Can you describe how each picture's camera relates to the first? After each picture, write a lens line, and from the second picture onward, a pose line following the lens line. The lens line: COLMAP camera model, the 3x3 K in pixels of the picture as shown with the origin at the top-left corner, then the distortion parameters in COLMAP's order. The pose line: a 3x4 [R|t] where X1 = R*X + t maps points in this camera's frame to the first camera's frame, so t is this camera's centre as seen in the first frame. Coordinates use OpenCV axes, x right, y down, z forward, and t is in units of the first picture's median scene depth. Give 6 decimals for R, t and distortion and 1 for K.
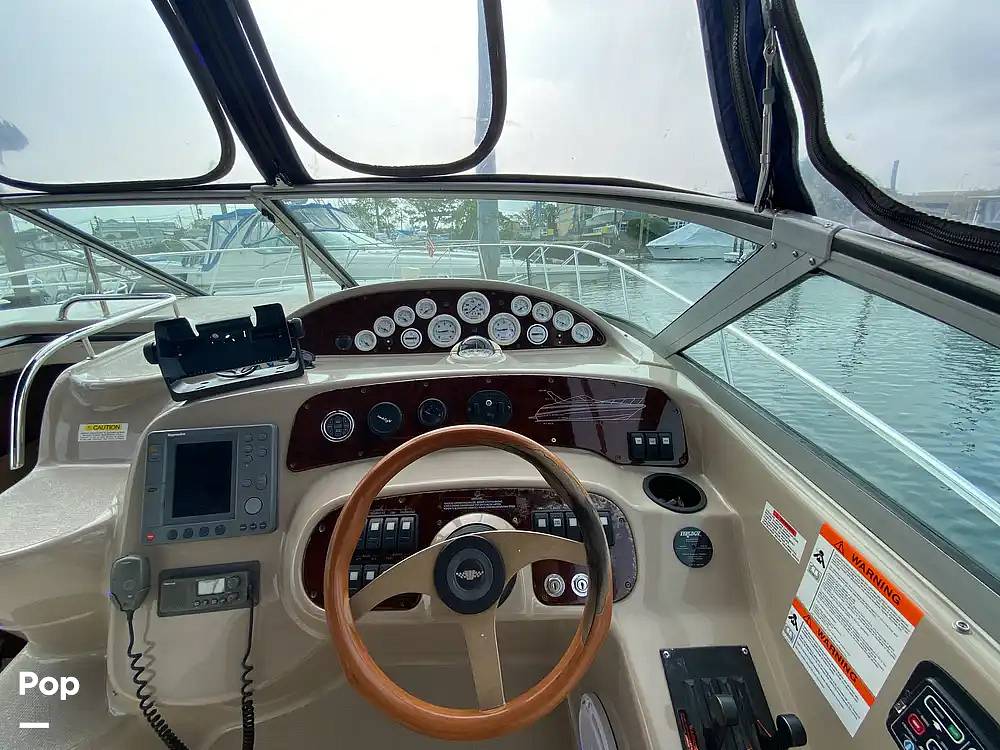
lens RADIAL K [[420.9, 0, 503.7], [0, 420.9, 354.7], [0, 0, 1]] dist [0.000720, 0.000077]
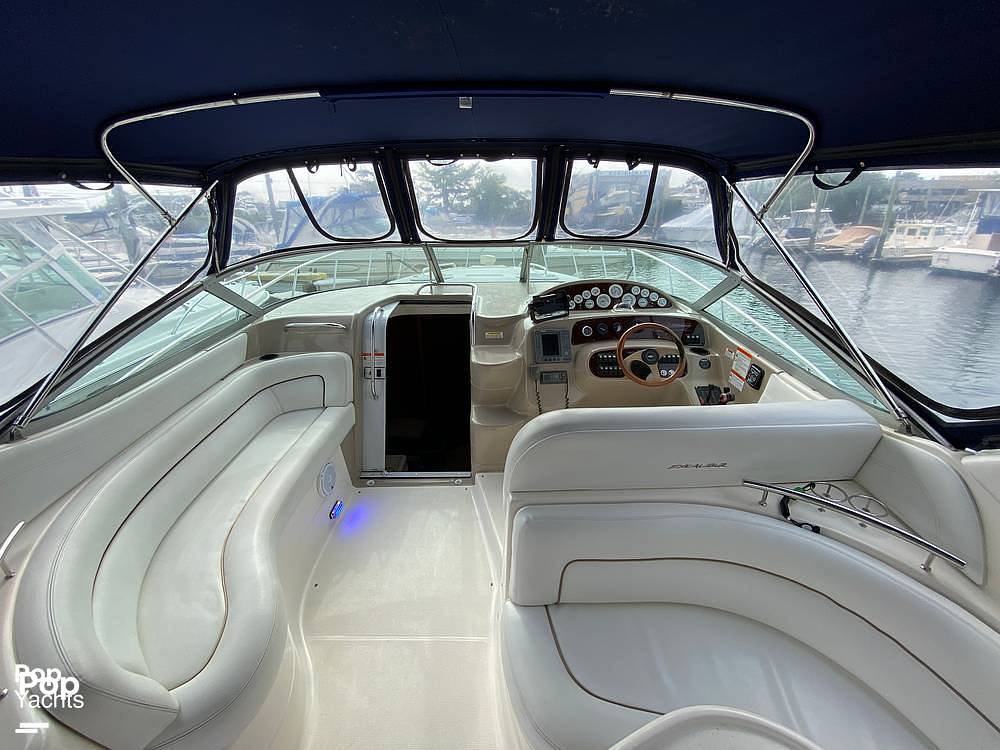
lens RADIAL K [[413.7, 0, 500.0], [0, 413.7, 375.0], [0, 0, 1]] dist [-0.000926, -0.000077]
pose [[0.998929, 0.014704, -0.043869, -0.690880], [-0.010373, 0.995192, 0.097389, 0.156309], [0.045090, -0.096830, 0.994279, -1.576161]]
